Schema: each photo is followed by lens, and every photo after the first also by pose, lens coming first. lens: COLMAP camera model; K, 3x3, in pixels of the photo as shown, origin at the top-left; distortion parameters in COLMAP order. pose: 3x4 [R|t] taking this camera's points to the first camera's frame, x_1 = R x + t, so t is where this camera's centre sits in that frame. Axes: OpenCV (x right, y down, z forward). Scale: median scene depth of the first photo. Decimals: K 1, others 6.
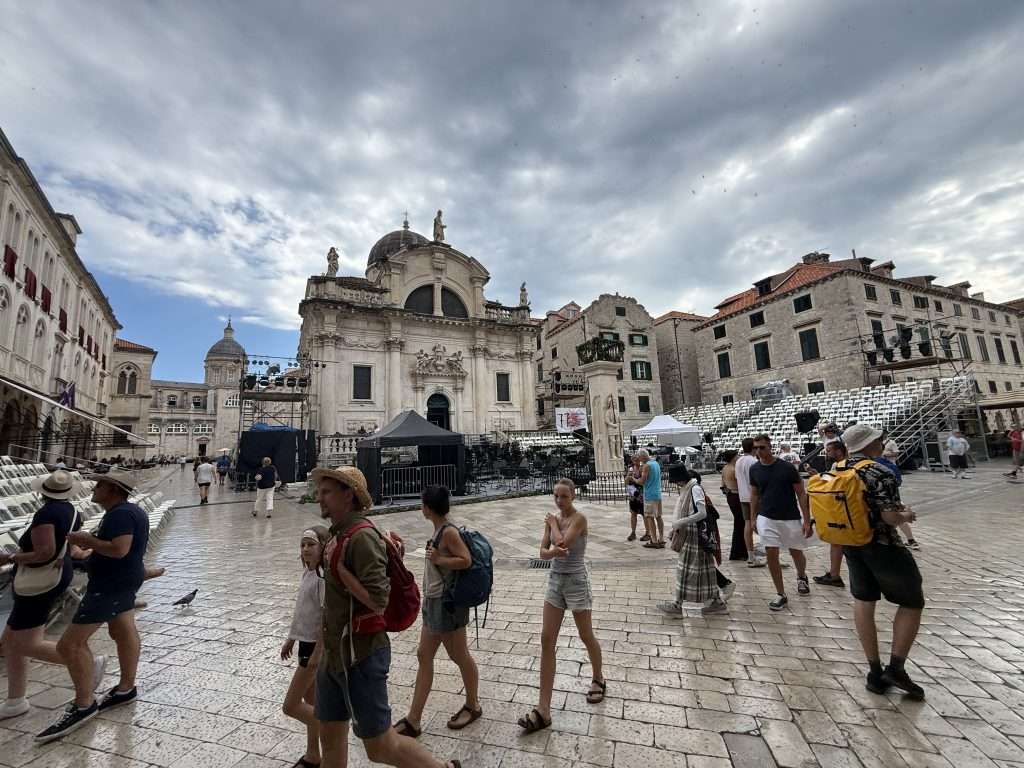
lens RADIAL K [[407.8, 0, 512.0], [0, 407.8, 384.0], [0, 0, 1]] dist [0.001329, 0.000043]
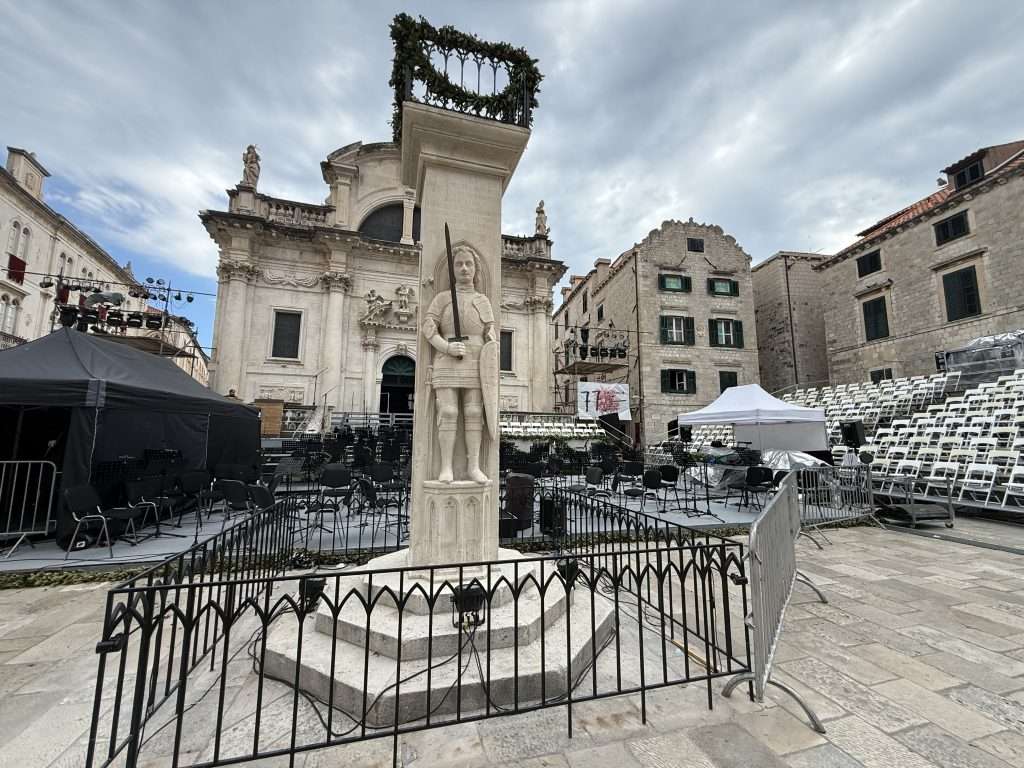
lens RADIAL K [[407.8, 0, 512.0], [0, 407.8, 384.0], [0, 0, 1]] dist [0.001329, 0.000043]
pose [[0.975603, 0.024428, -0.218179, 0.147999], [-0.020237, 0.999566, 0.021423, 0.050354], [0.218608, -0.016485, 0.975674, 0.329633]]
